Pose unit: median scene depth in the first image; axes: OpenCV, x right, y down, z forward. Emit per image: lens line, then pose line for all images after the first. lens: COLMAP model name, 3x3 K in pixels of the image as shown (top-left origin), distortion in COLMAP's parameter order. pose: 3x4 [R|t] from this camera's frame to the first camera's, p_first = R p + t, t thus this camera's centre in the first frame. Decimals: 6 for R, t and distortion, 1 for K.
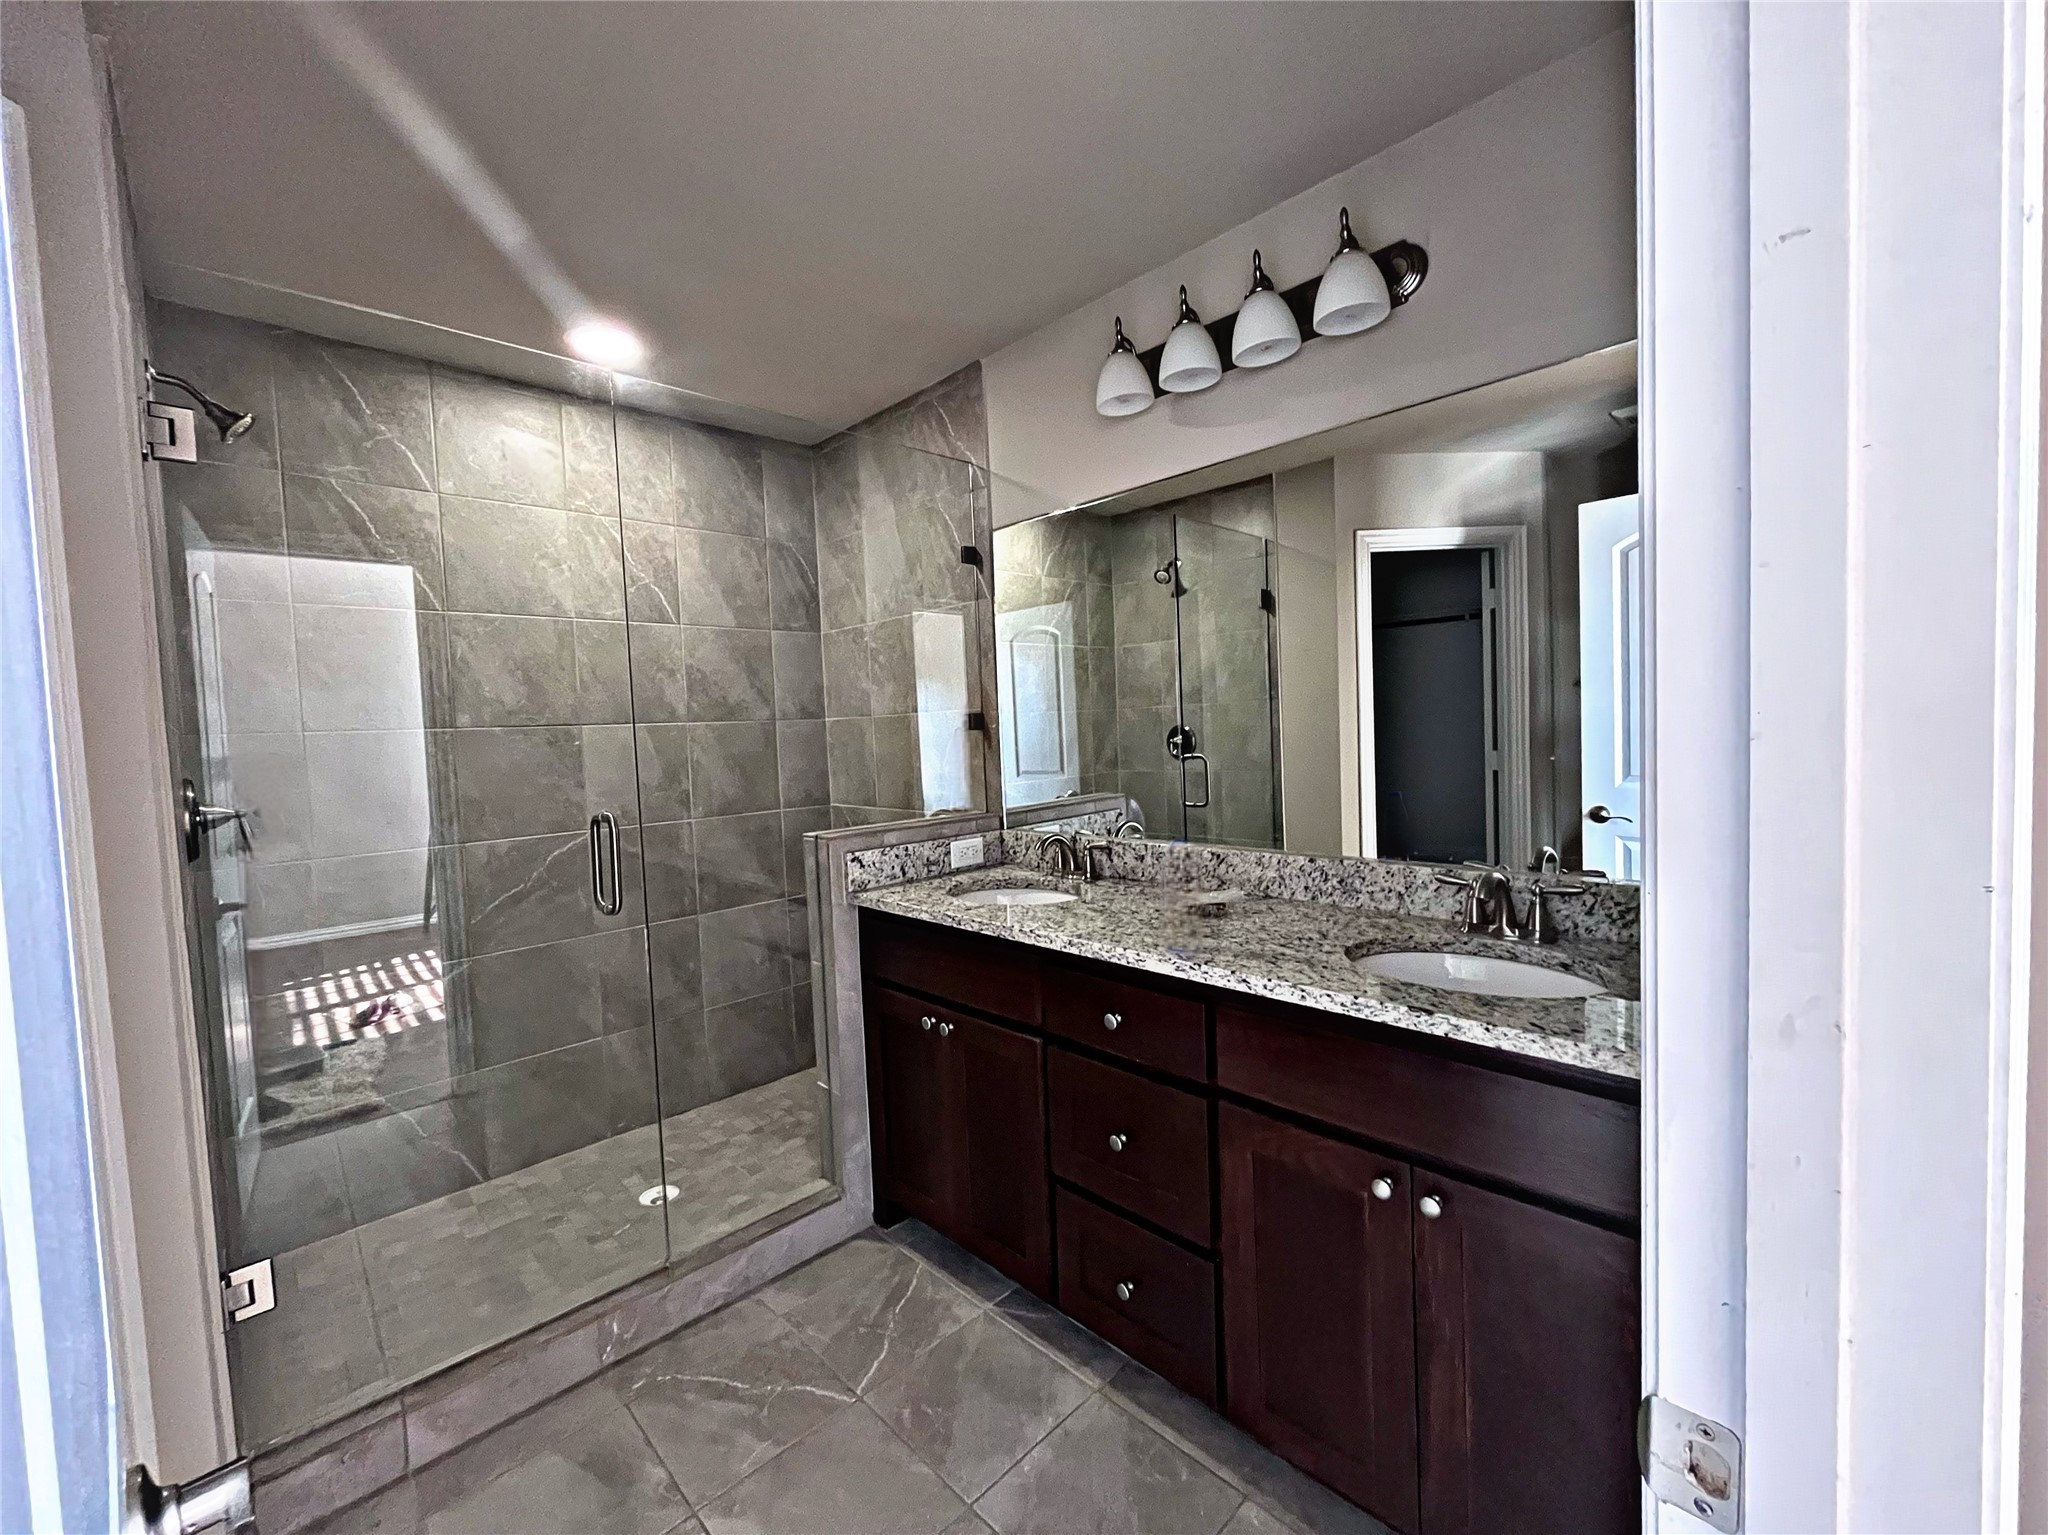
lens RADIAL K [[825.8, 0, 1025.9], [0, 825.8, 761.7], [0, 0, 1]] dist [-0.001797, -0.000255]
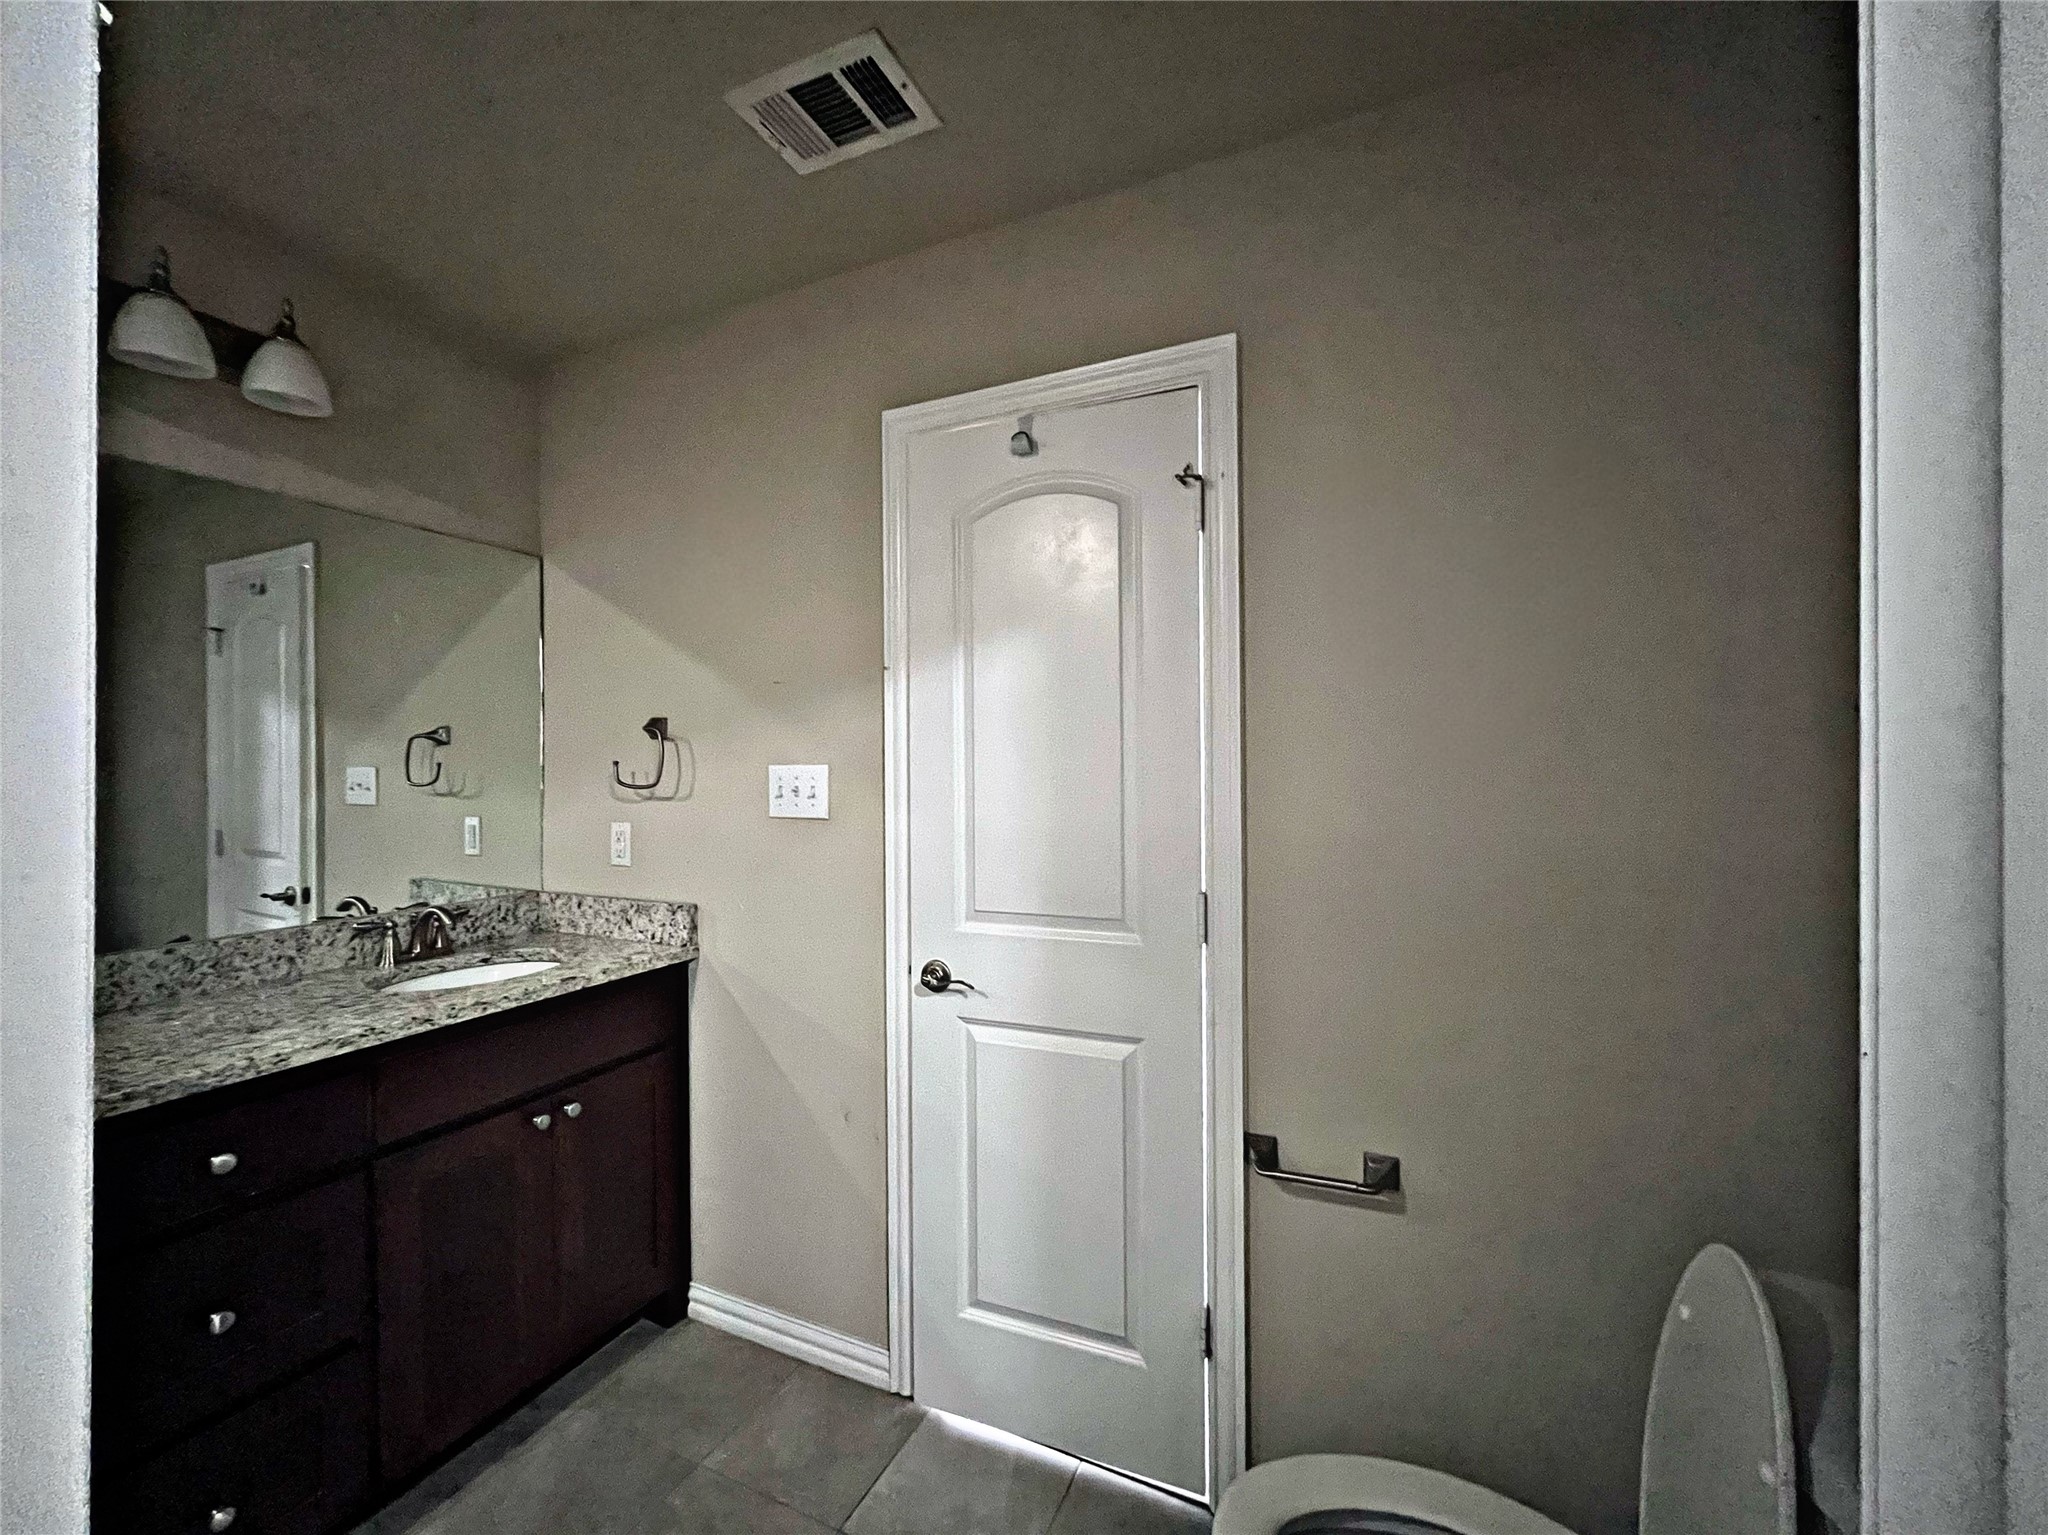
lens RADIAL K [[825.8, 0, 1026.3], [0, 825.8, 770.8], [0, 0, 1]] dist [-0.001797, -0.000255]
pose [[-0.364155, 0.043143, 0.930339, -0.869194], [0.062363, 0.997814, -0.021862, 0.008127], [-0.929248, 0.050057, -0.366049, 0.532828]]
